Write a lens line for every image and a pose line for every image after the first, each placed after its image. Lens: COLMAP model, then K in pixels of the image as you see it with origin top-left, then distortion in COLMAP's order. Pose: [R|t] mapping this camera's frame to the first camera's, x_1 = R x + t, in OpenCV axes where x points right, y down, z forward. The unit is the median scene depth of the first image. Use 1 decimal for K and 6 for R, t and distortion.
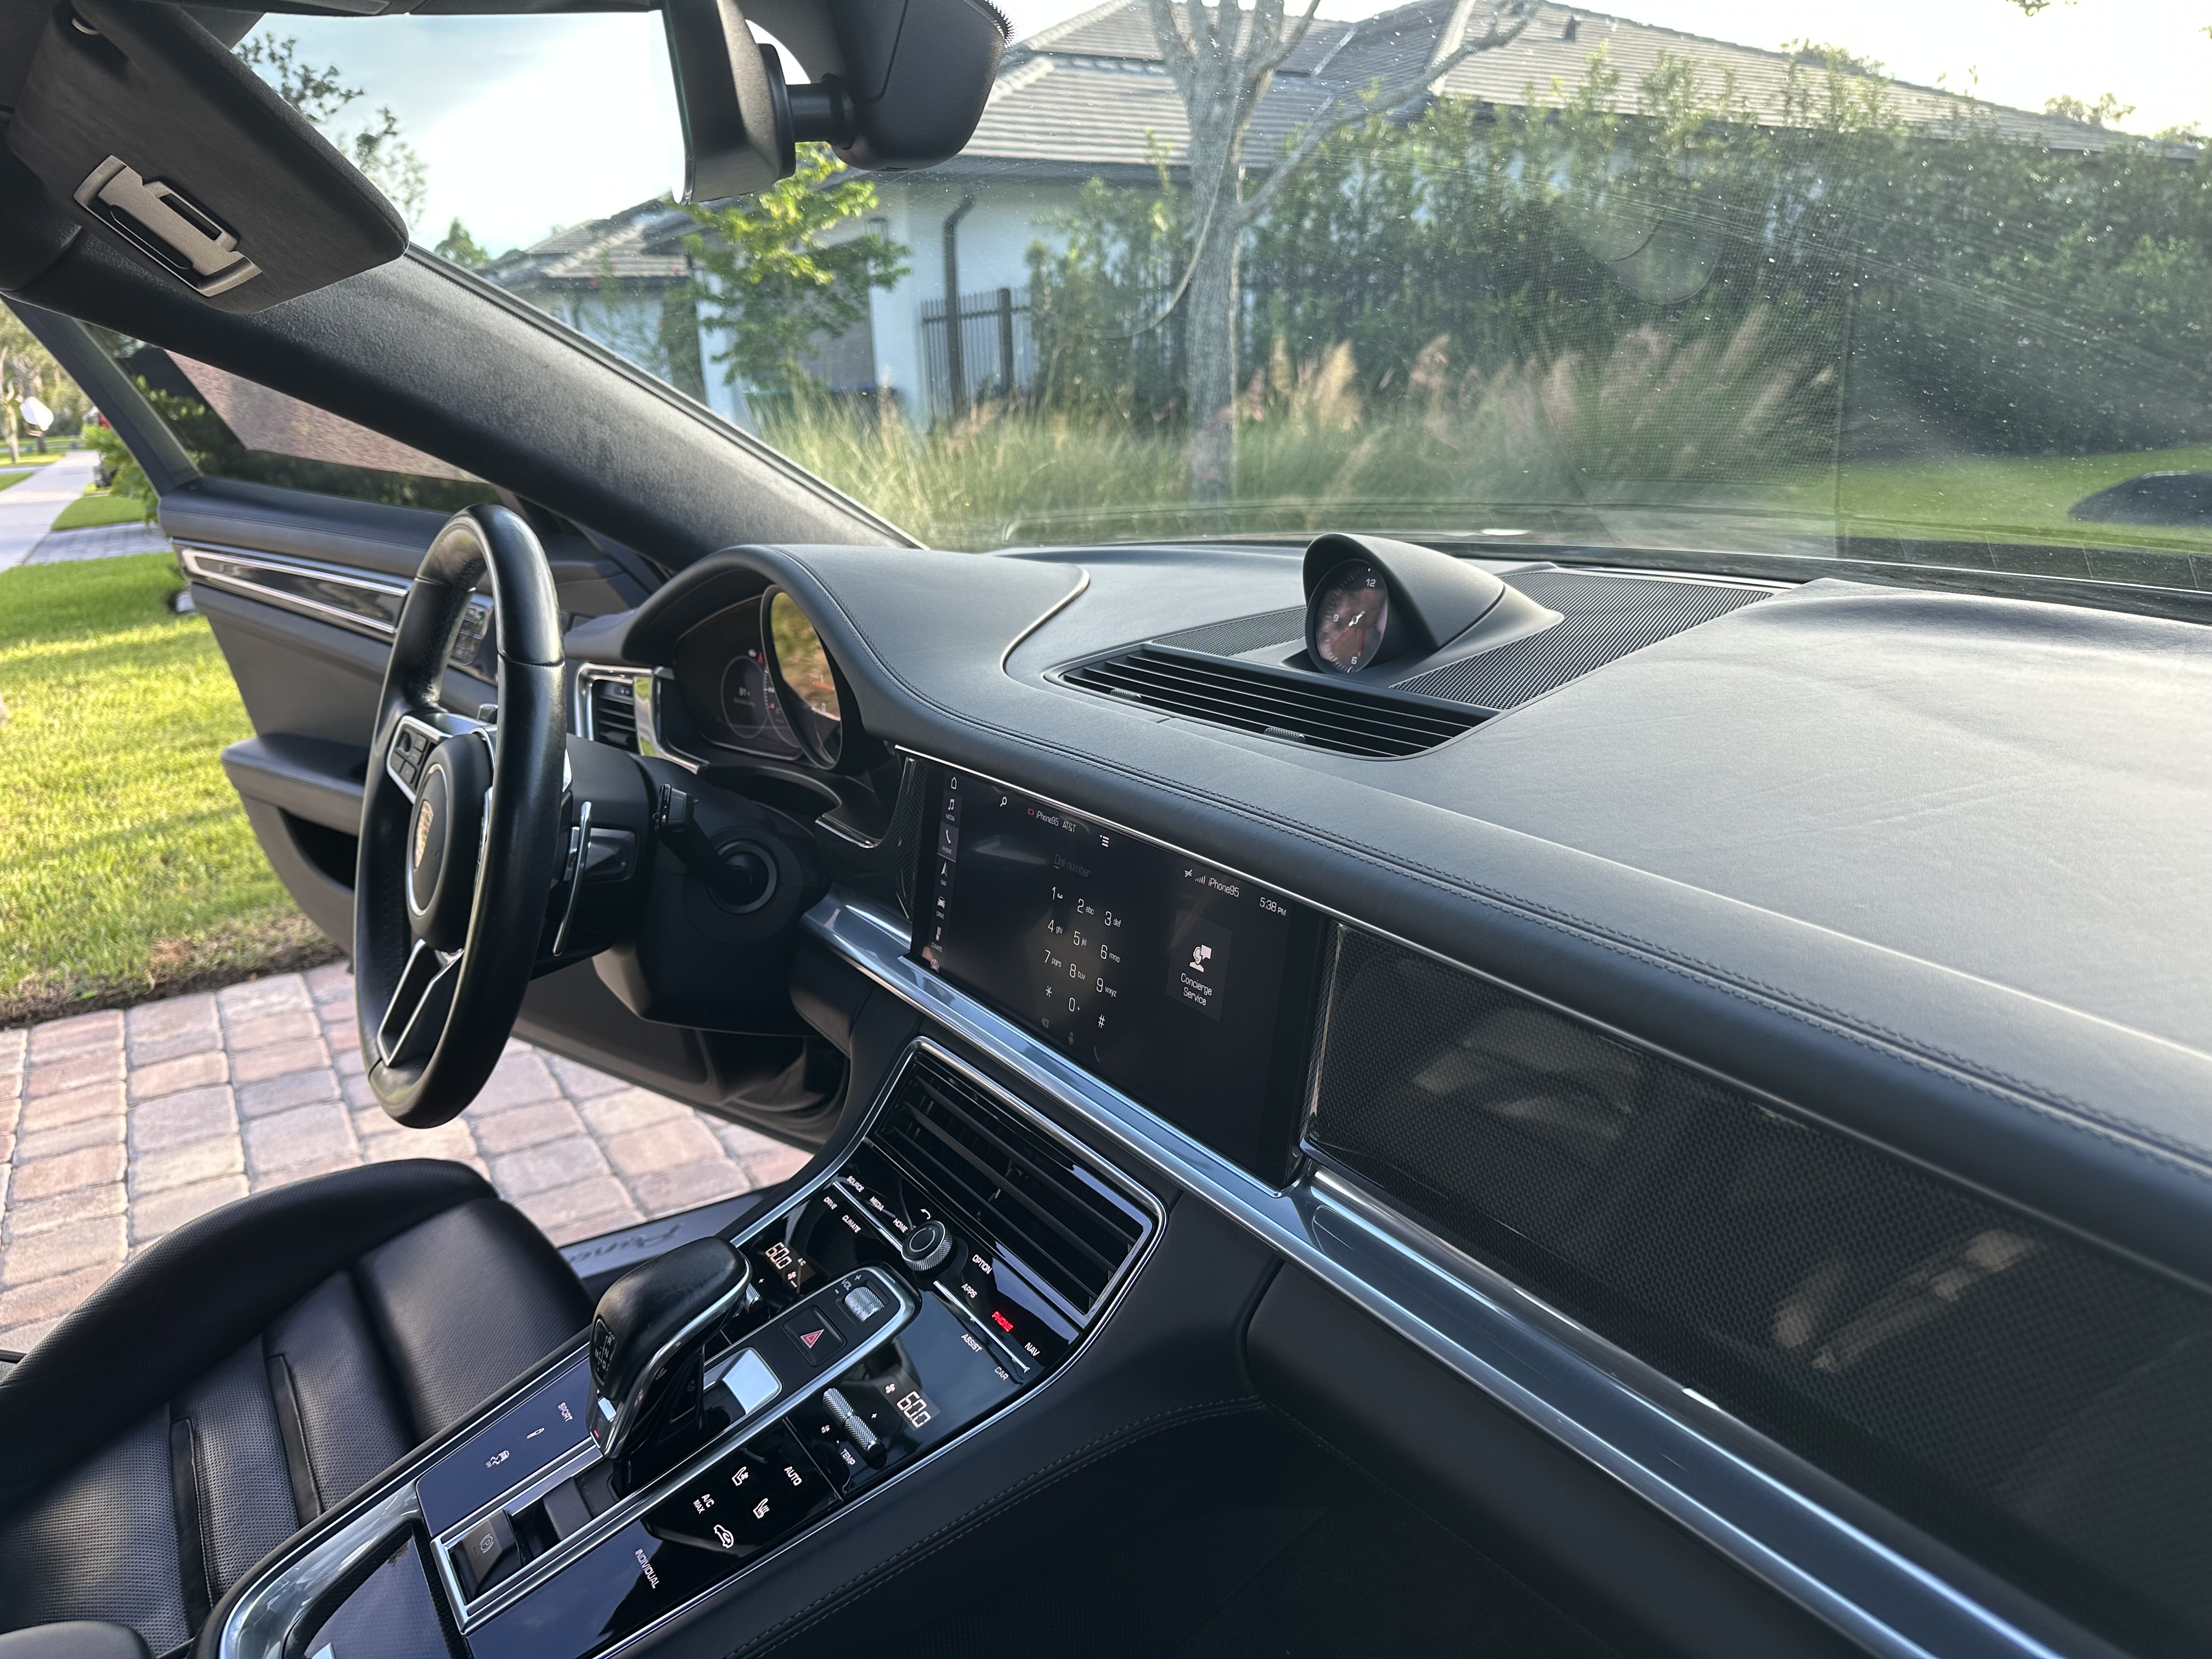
lens RADIAL K [[1551.1, 0, 1059.3], [0, 1551.1, 832.7], [0, 0, 1]] dist [0.008634, 0.005010]
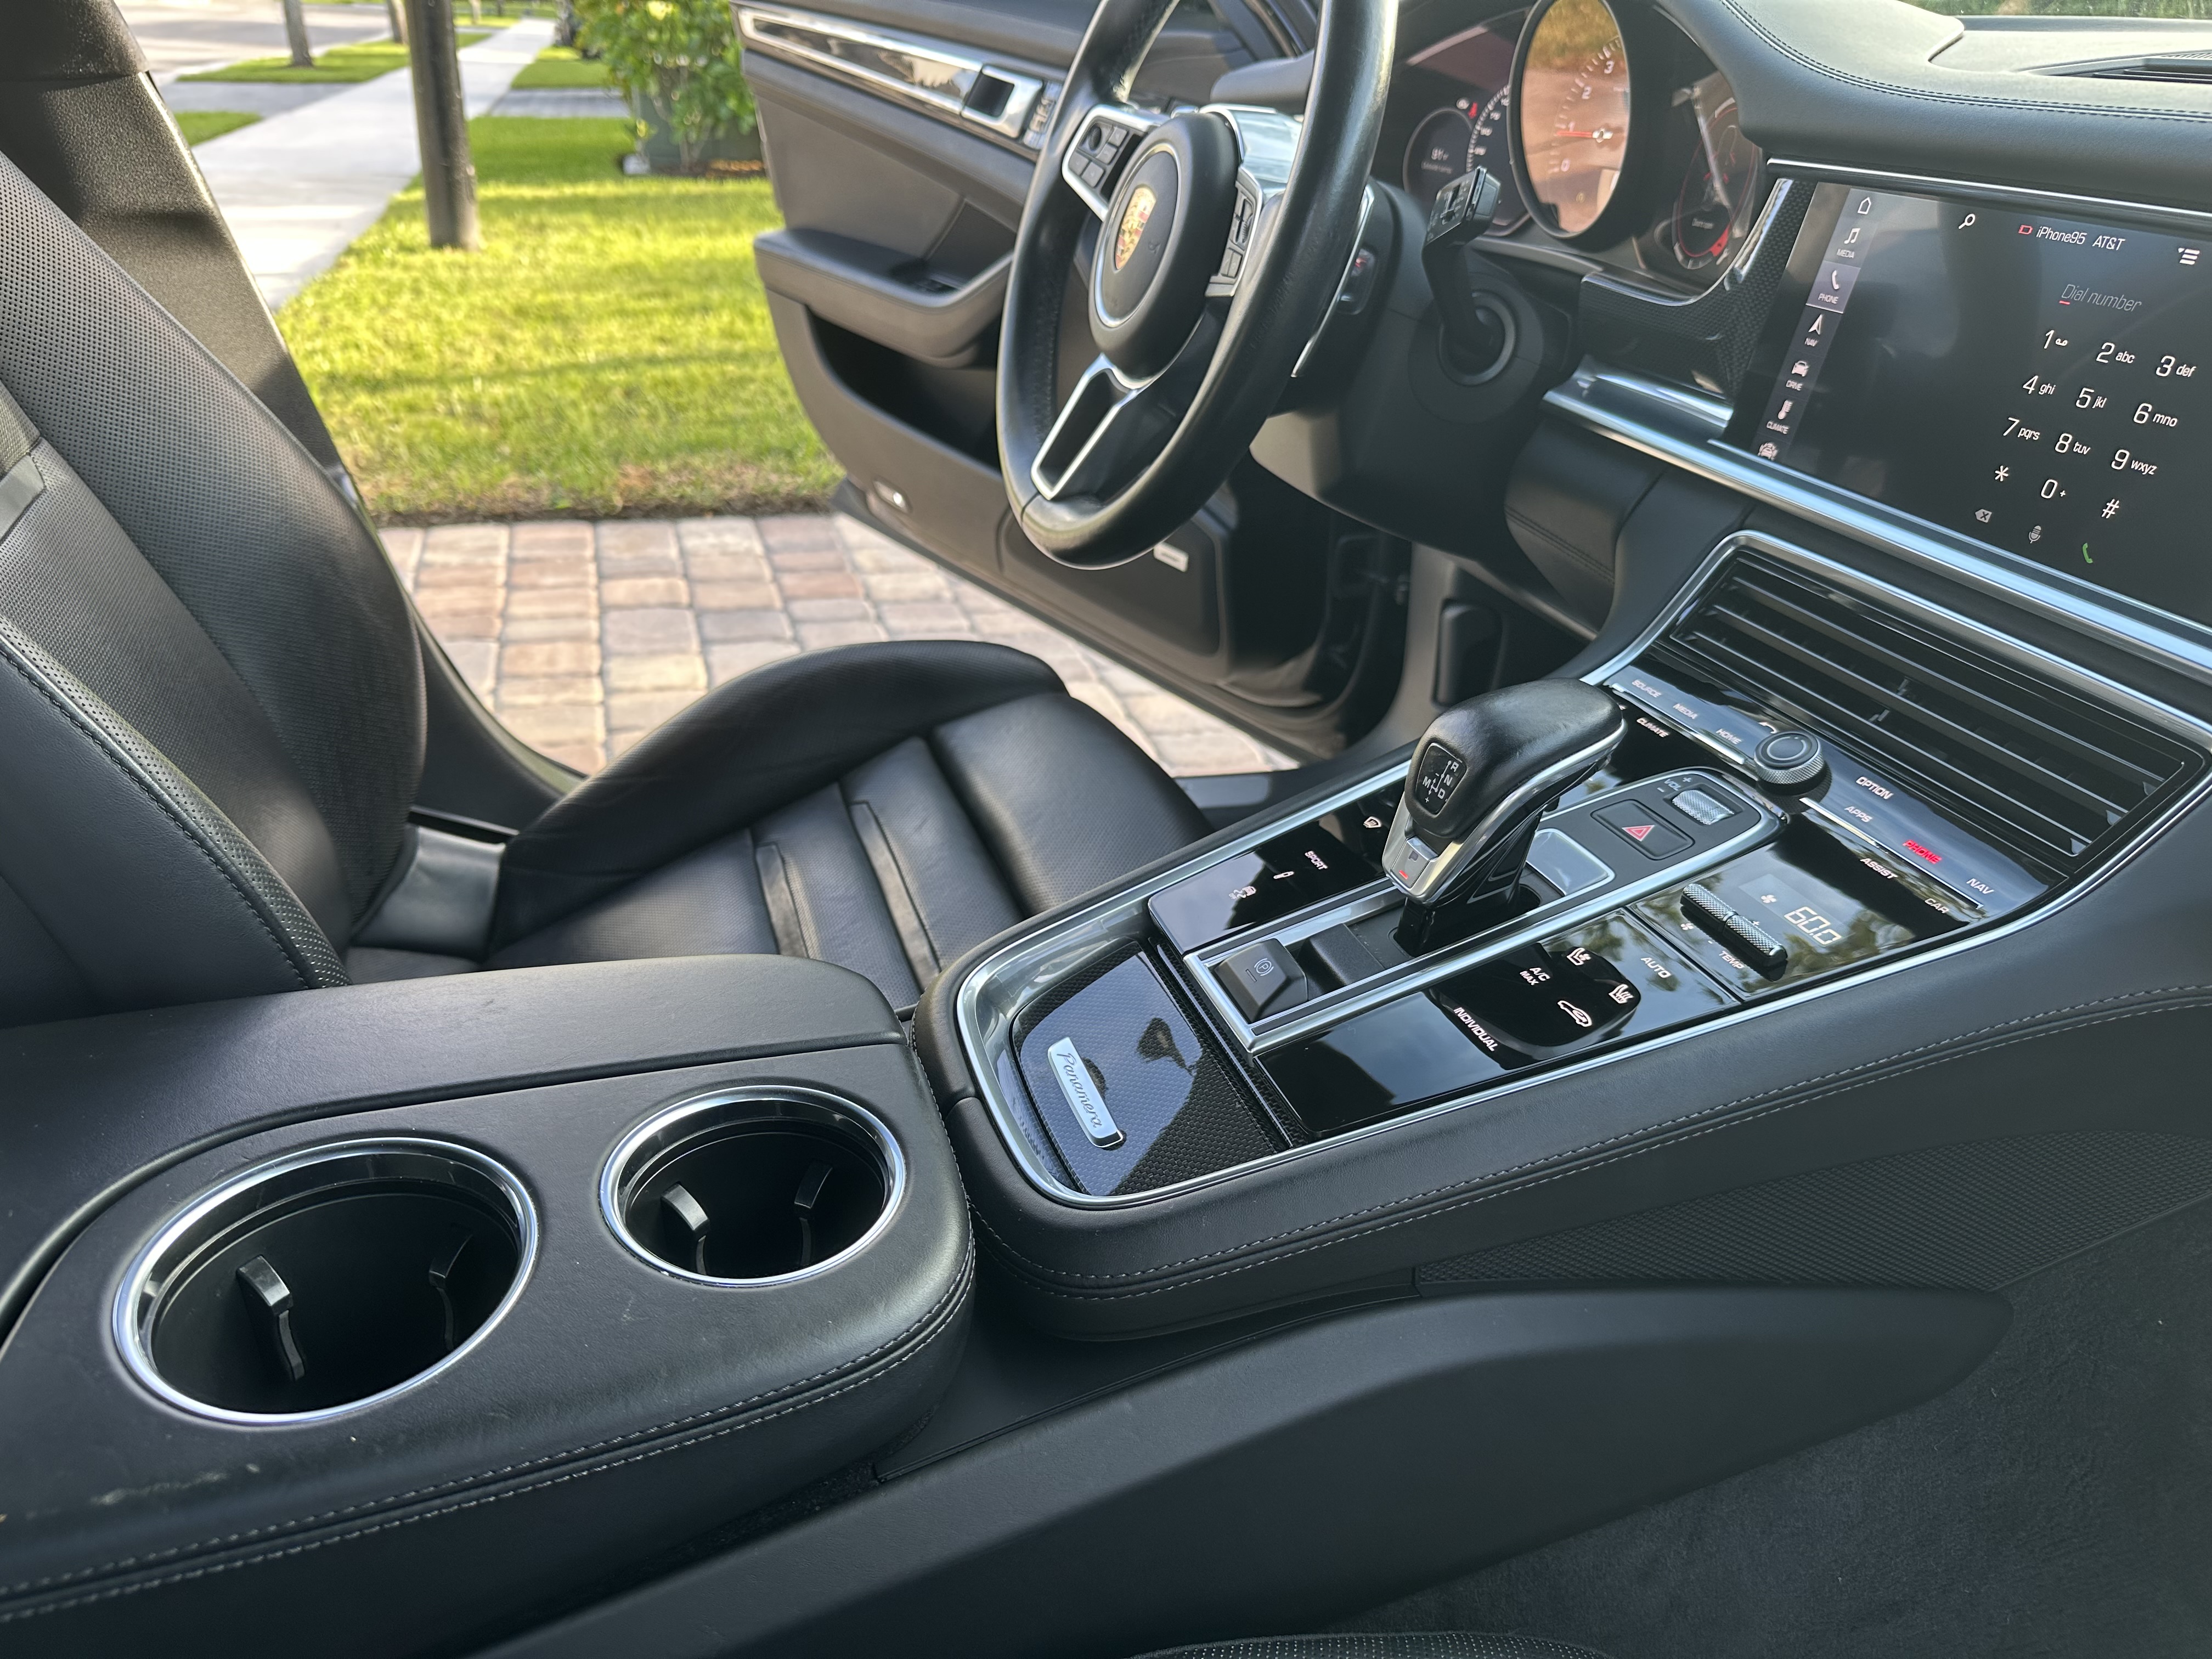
lens RADIAL K [[1573.1, 0, 1106.0], [0, 1573.1, 829.5], [0, 0, 1]] dist [-0.001261, -0.006630]
pose [[0.967170, 0.195915, -0.161863, -0.069823], [-0.162413, 0.966397, 0.199248, 0.048121], [0.195460, -0.166418, 0.966489, 0.034180]]
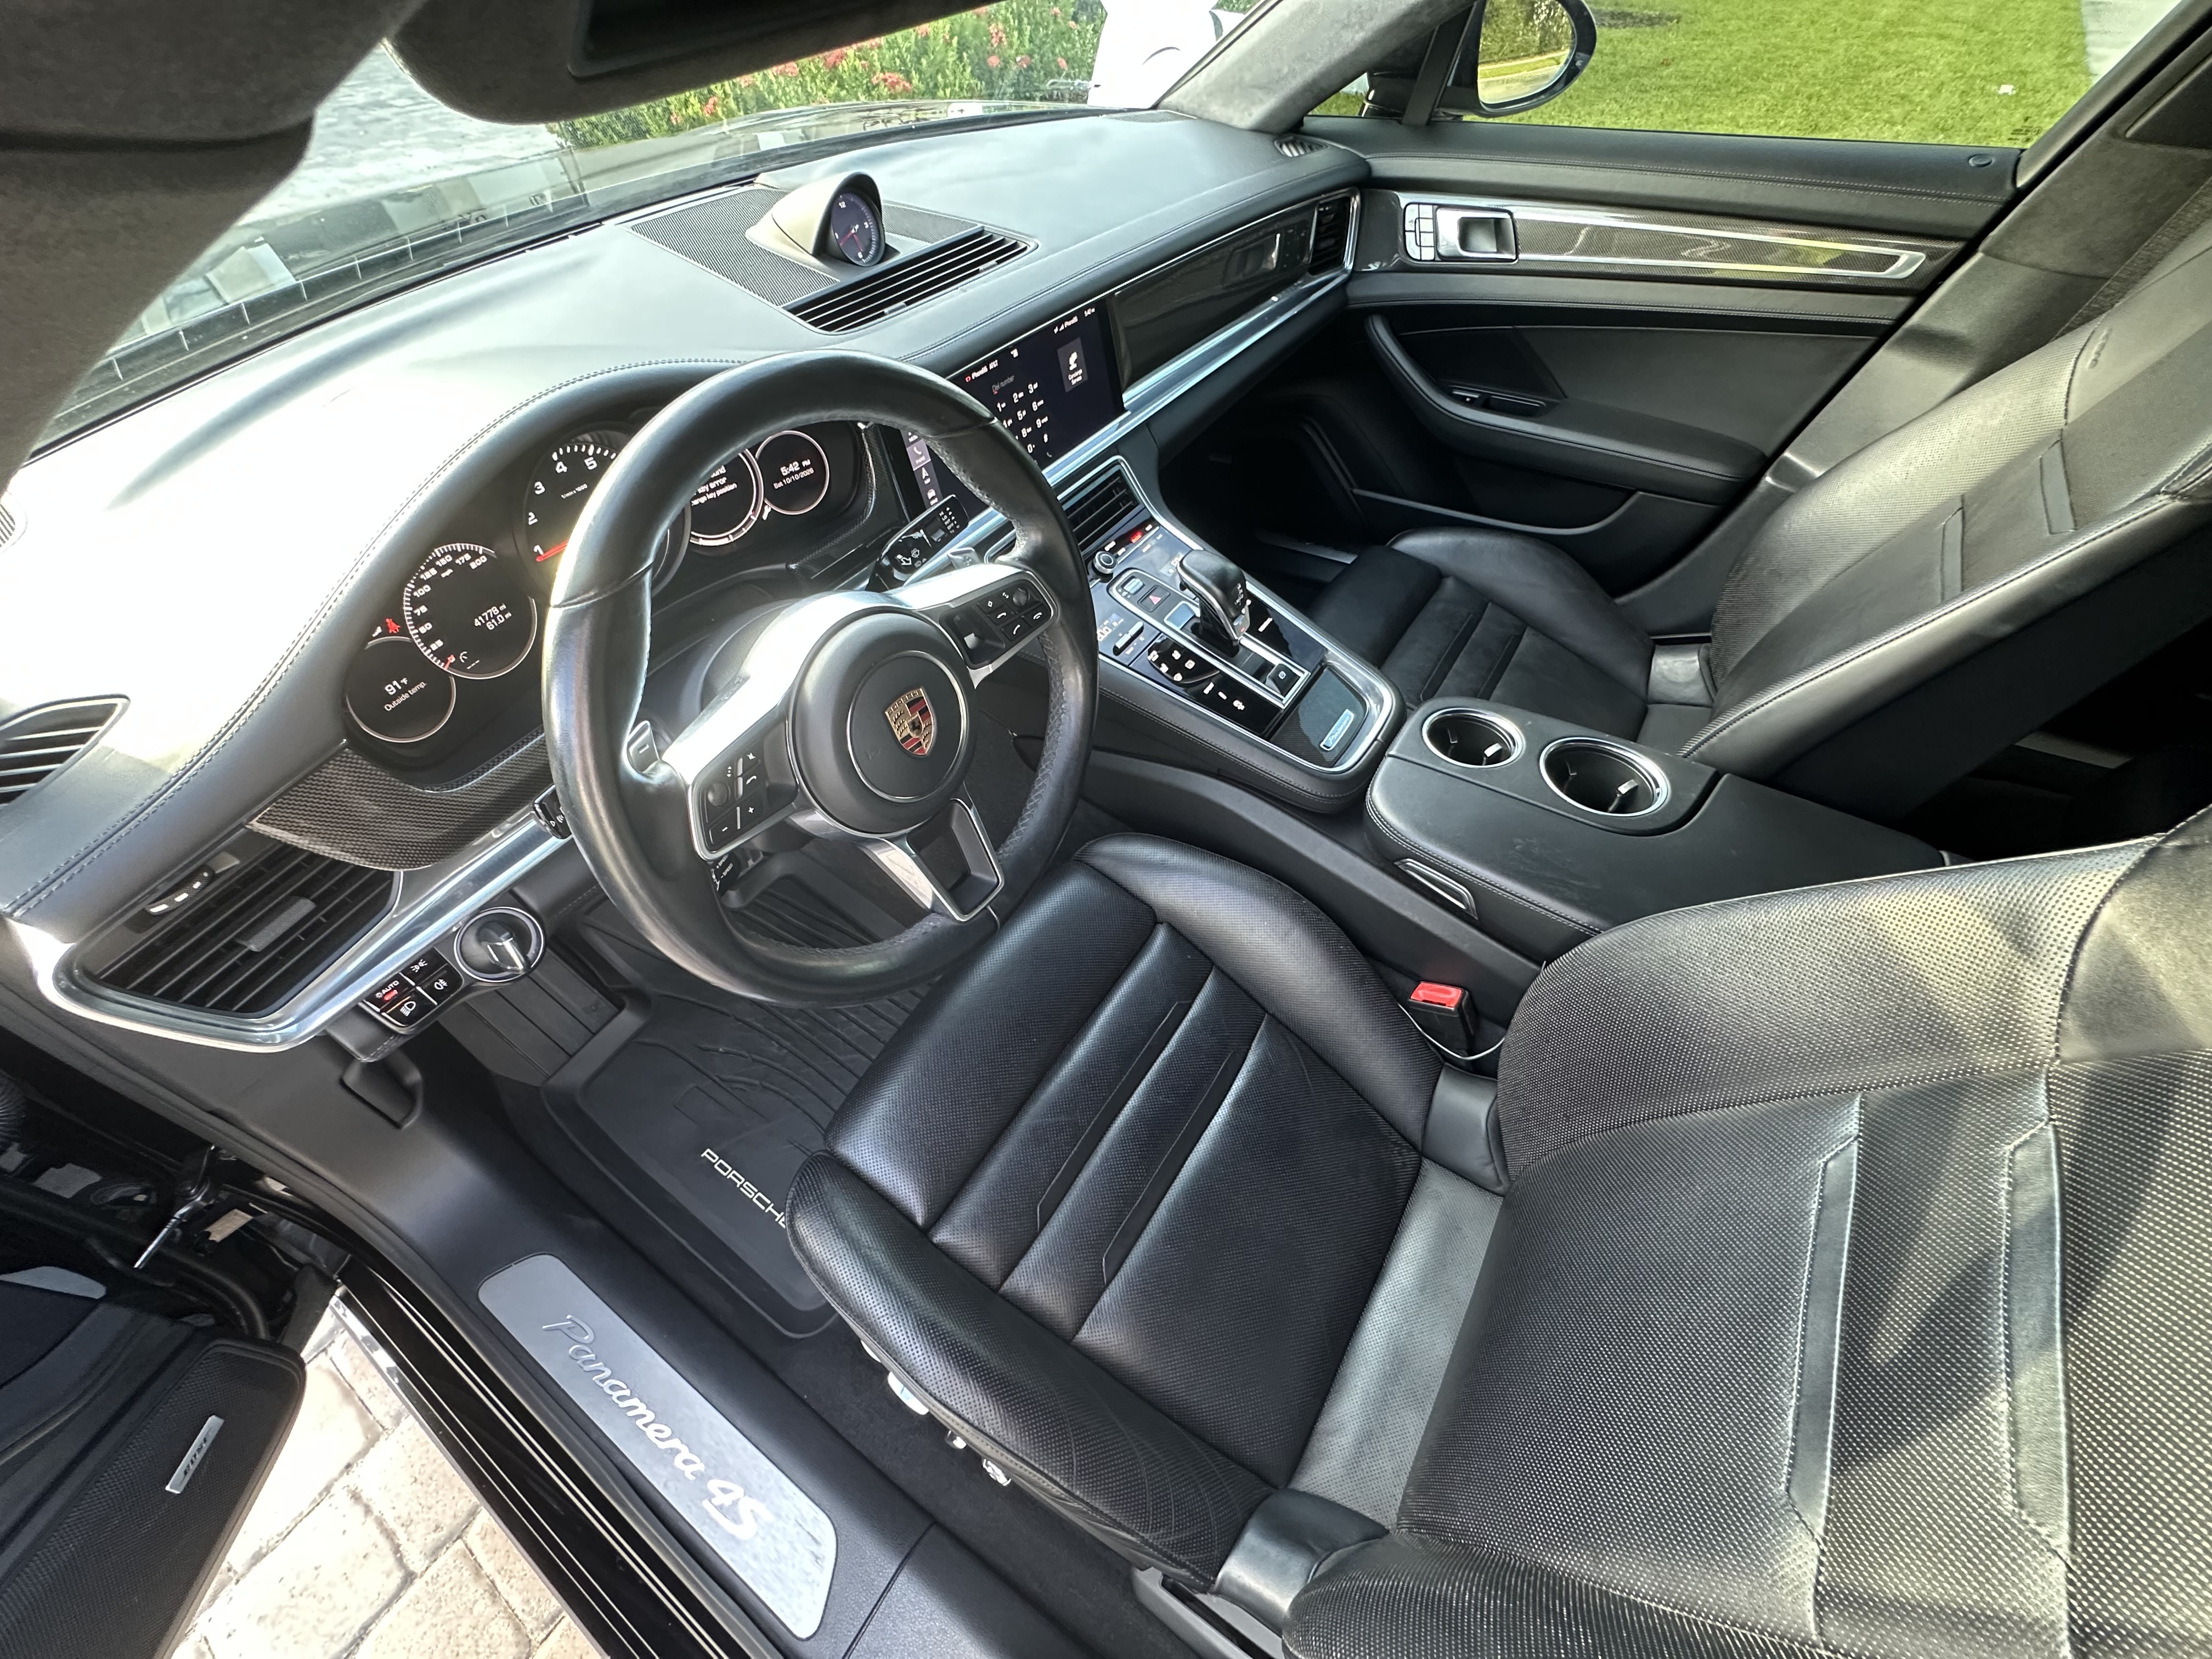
lens RADIAL K [[887.6, 0, 1106.0], [0, 887.6, 829.5], [0, 0, 1]] dist [-0.001286, -0.000428]
pose [[-0.413362, -0.630741, 0.656732, -0.275664], [0.305249, 0.583515, 0.752552, -0.109837], [-0.857878, 0.511543, -0.048670, 0.303531]]
